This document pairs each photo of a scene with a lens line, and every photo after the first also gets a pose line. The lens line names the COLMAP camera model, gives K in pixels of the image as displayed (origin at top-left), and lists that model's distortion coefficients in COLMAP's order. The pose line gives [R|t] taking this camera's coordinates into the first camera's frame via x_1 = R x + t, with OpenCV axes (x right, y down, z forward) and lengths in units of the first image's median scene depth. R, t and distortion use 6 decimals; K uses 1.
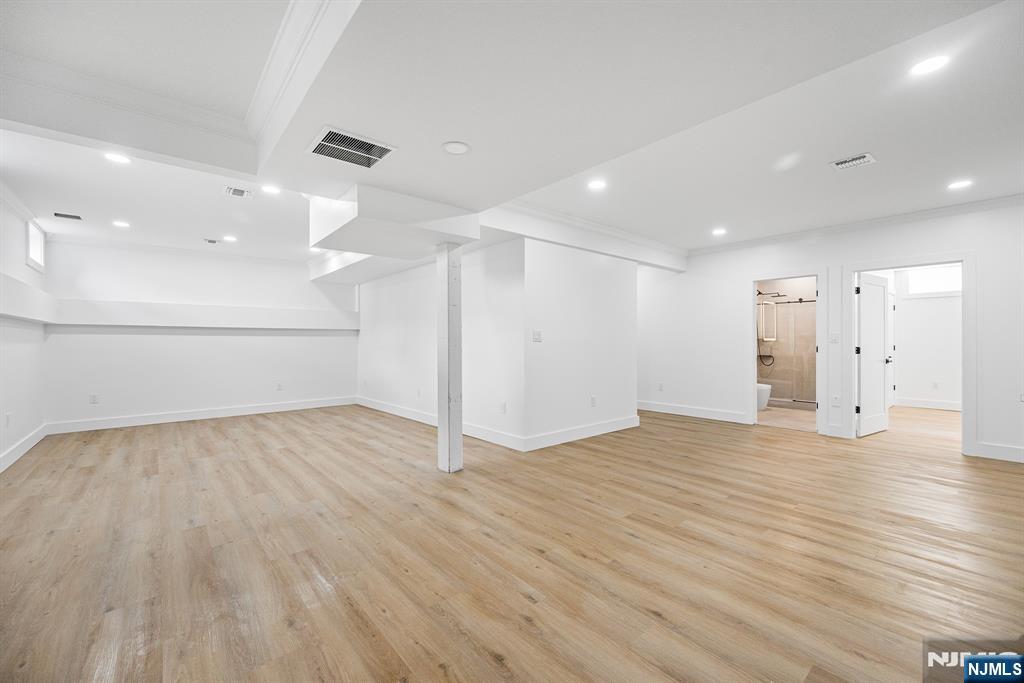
lens RADIAL K [[409.9, 0, 514.6], [0, 409.9, 341.7], [0, 0, 1]] dist [-0.000271, 0.000268]
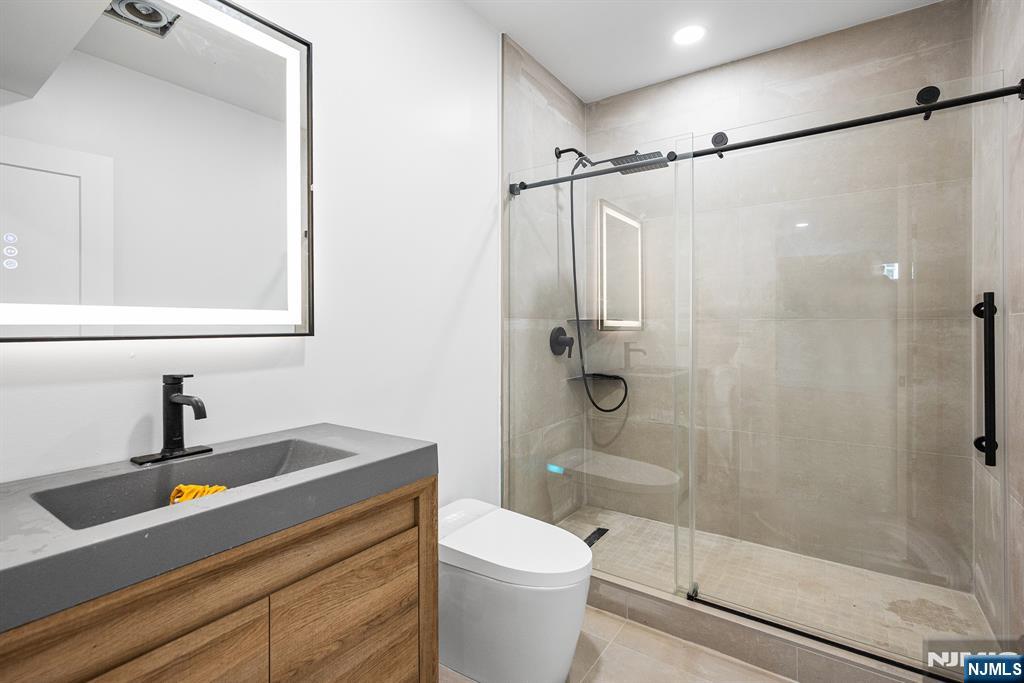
lens RADIAL K [[470.8, 0, 509.9], [0, 470.8, 336.7], [0, 0, 1]] dist [0.000734, 0.000019]
pose [[0.967339, -0.002238, 0.253475, 0.466431], [0.001594, 0.999995, 0.002749, 0.004882], [-0.253480, -0.002256, 0.967338, 0.697795]]
